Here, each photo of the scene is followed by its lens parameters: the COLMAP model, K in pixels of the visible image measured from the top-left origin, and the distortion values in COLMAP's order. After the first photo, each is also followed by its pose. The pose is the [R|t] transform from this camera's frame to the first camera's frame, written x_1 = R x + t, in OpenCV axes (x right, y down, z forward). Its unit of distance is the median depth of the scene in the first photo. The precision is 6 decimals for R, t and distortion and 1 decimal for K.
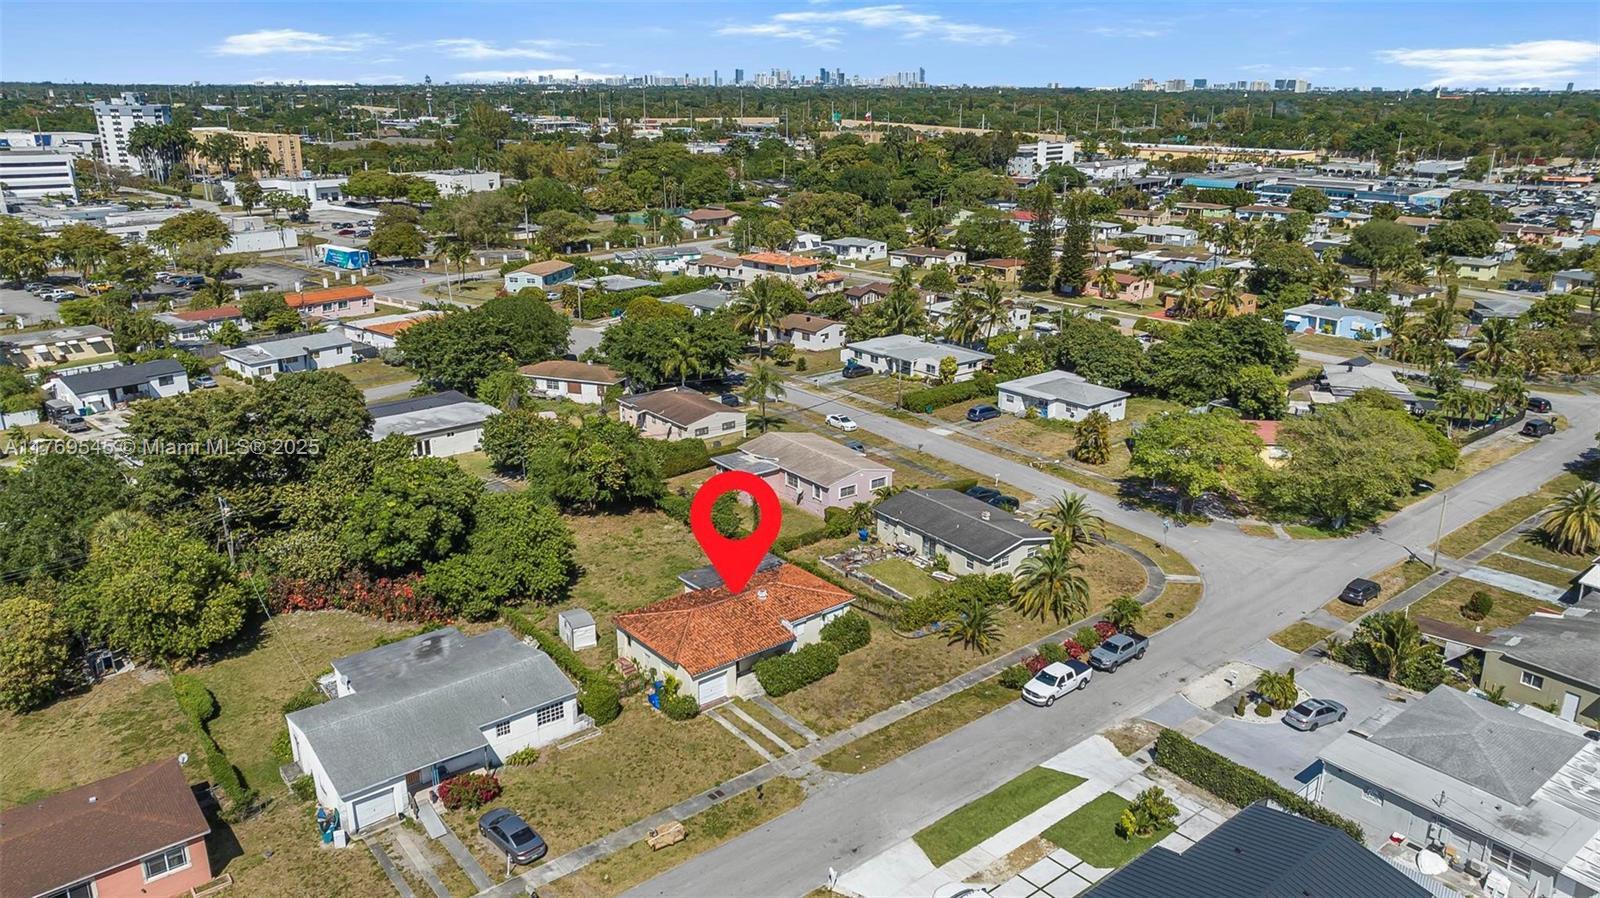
lens RADIAL K [[1125.4, 0, 800.0], [0, 1125.4, 449.0], [0, 0, 1]] dist [-0.041743, 0.035472]
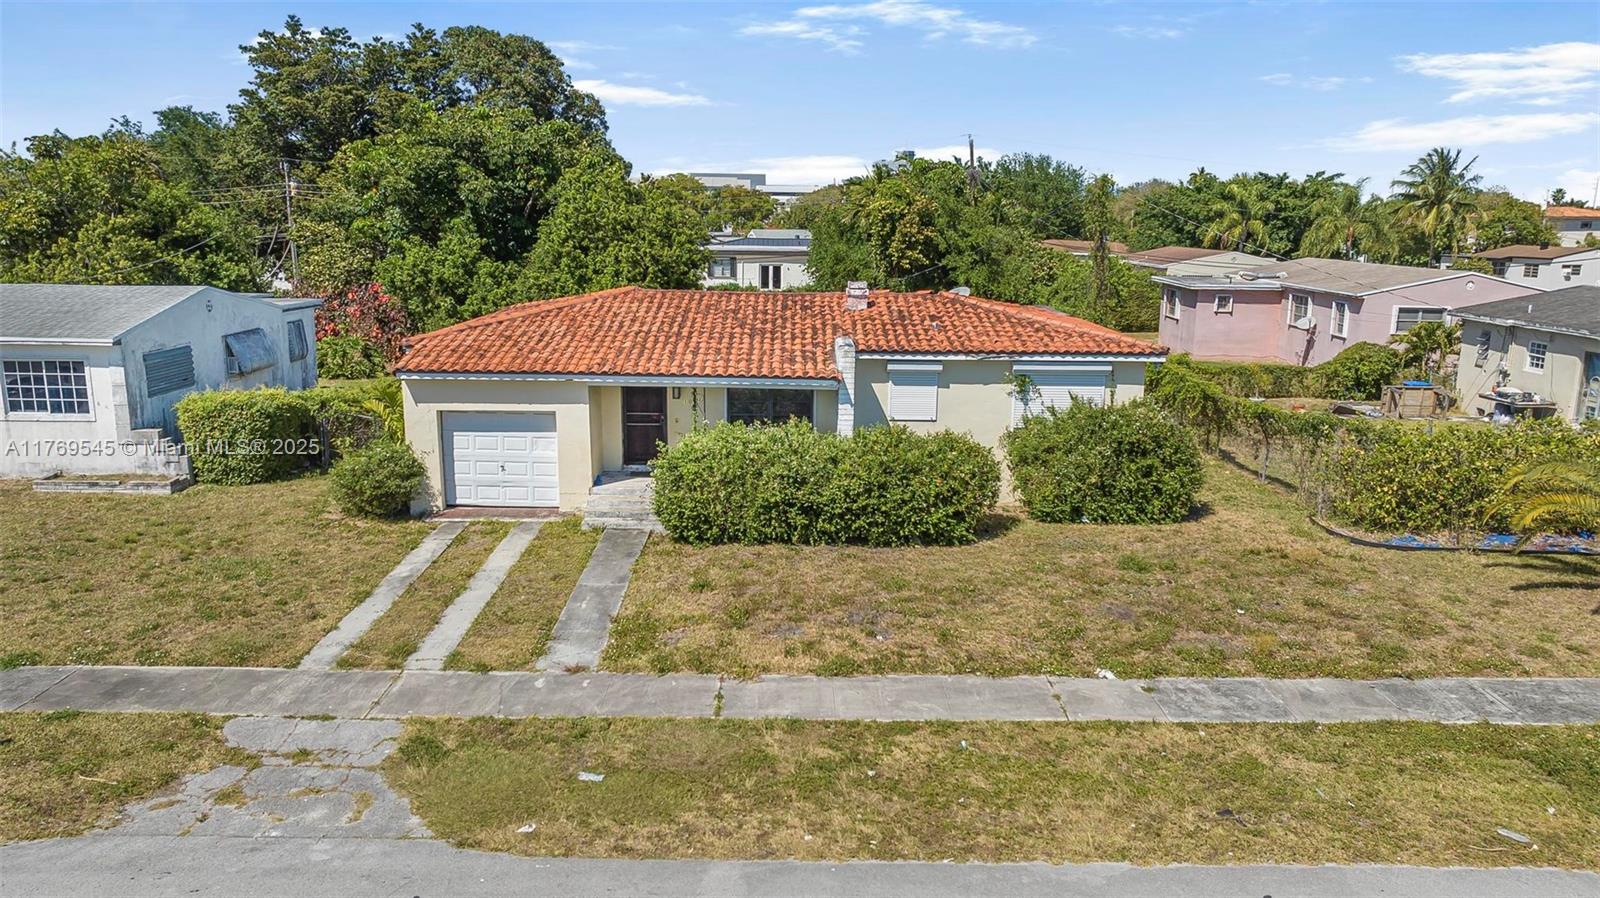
lens RADIAL K [[1125.4, 0, 800.0], [0, 1125.4, 449.0], [0, 0, 1]] dist [-0.041743, 0.035472]
pose [[0.778759, 0.131542, -0.613377, 0.126575], [-0.202381, 0.978170, -0.047174, 0.154659], [0.593782, 0.160873, 0.788380, 0.600007]]
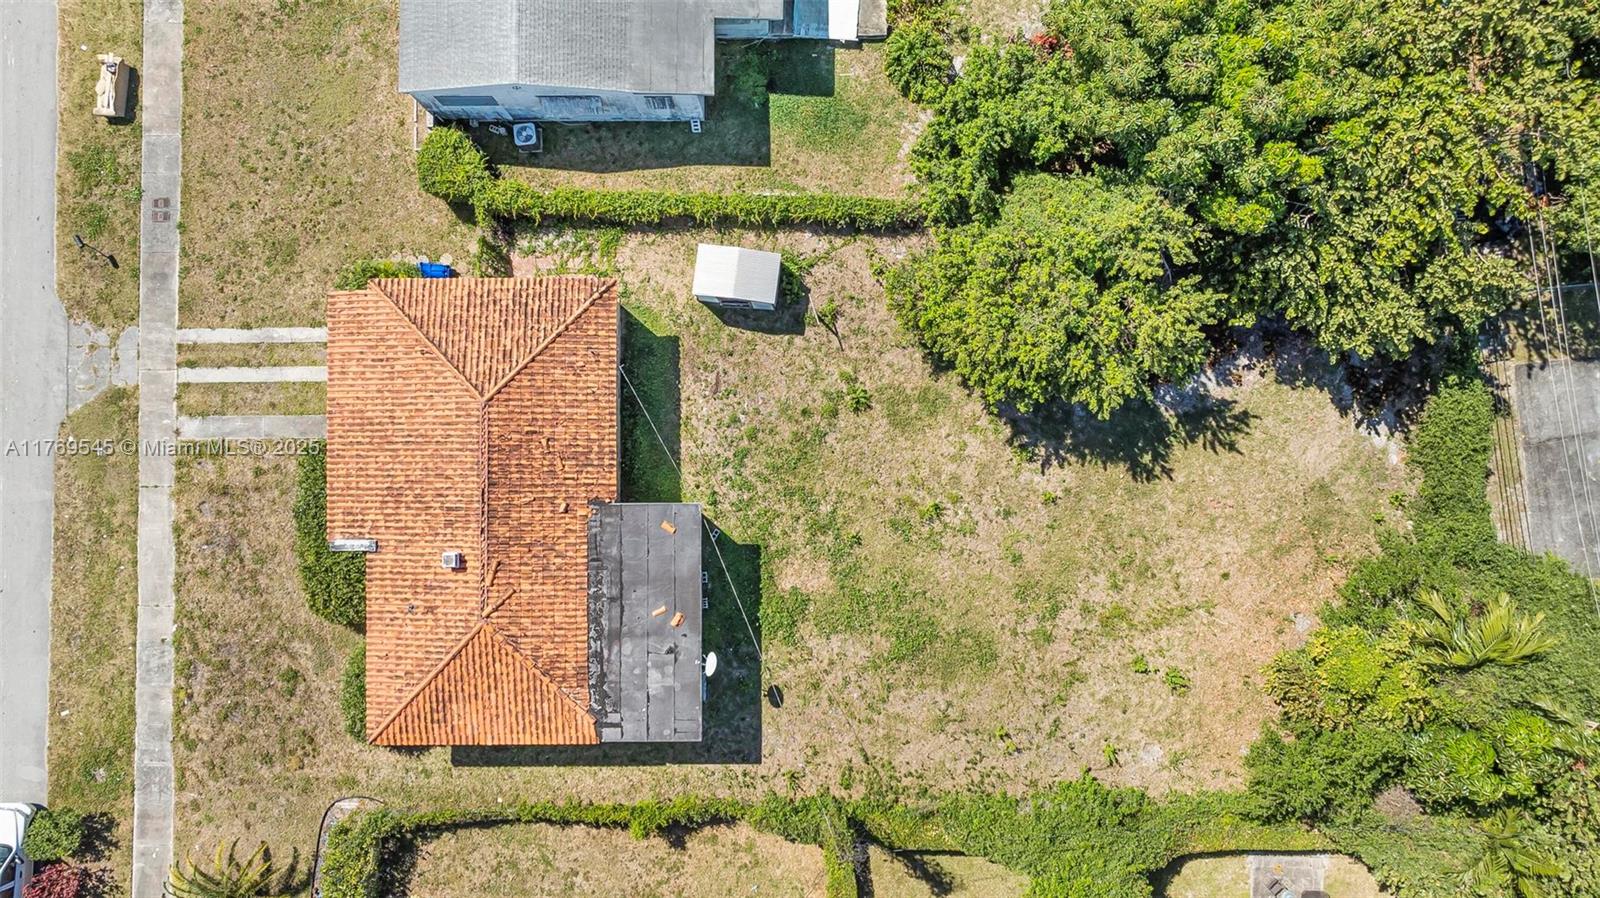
lens RADIAL K [[1125.4, 0, 800.0], [0, 1125.4, 449.0], [0, 0, 1]] dist [-0.041743, 0.035472]
pose [[-0.628278, 0.777489, -0.027908, -0.118438], [-0.252845, -0.170133, 0.952431, -0.274649], [0.735756, 0.605447, 0.303475, 0.757193]]
